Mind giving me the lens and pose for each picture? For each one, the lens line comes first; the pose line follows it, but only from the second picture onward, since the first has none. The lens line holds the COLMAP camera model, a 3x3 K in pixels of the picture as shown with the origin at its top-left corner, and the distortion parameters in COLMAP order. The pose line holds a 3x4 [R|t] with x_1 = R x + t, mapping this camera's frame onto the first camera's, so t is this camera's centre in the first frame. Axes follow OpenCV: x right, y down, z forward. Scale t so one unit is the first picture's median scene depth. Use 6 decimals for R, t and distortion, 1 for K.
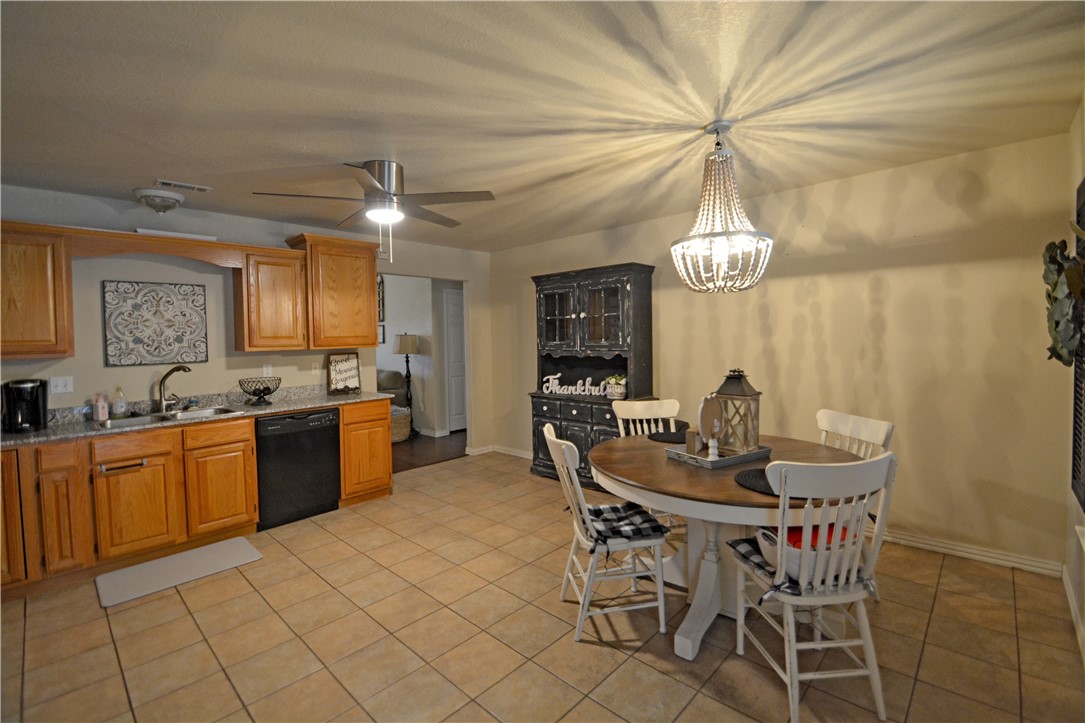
lens RADIAL K [[481.4, 0, 540.8], [0, 481.4, 345.0], [0, 0, 1]] dist [-0.000803, -0.000432]
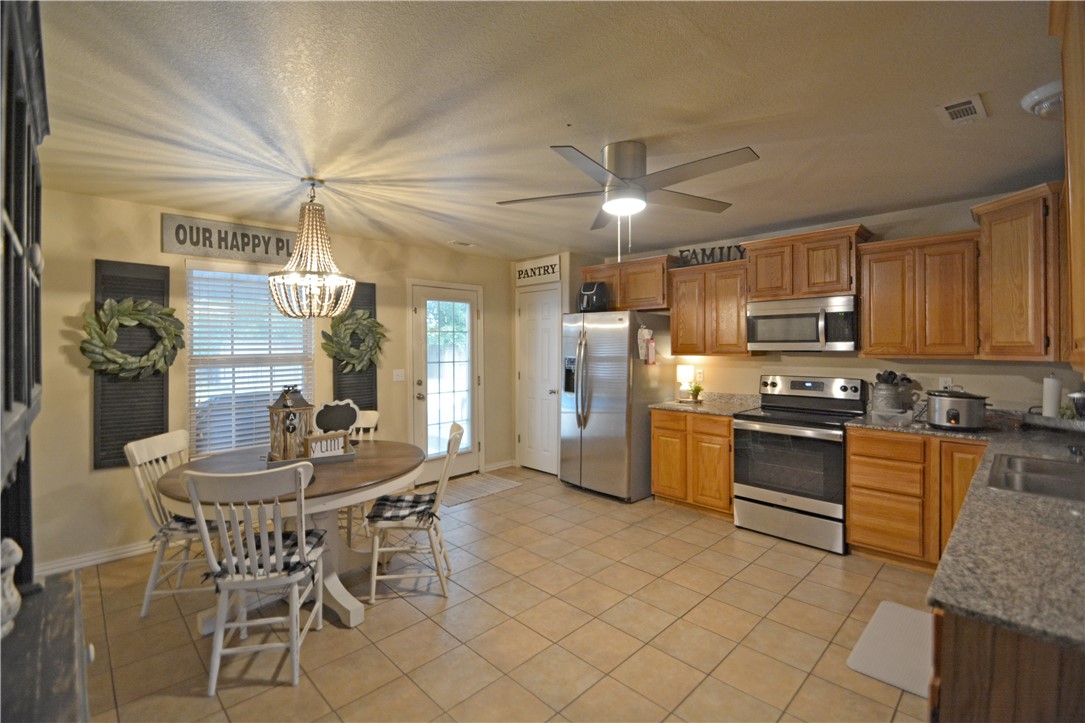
lens RADIAL K [[481.4, 0, 540.8], [0, 481.4, 345.0], [0, 0, 1]] dist [-0.000803, -0.000432]
pose [[-0.999206, 0.026219, 0.029988, -0.224225], [0.026727, 0.999504, 0.016645, -0.049064], [-0.029537, 0.017433, -0.999412, 2.156250]]
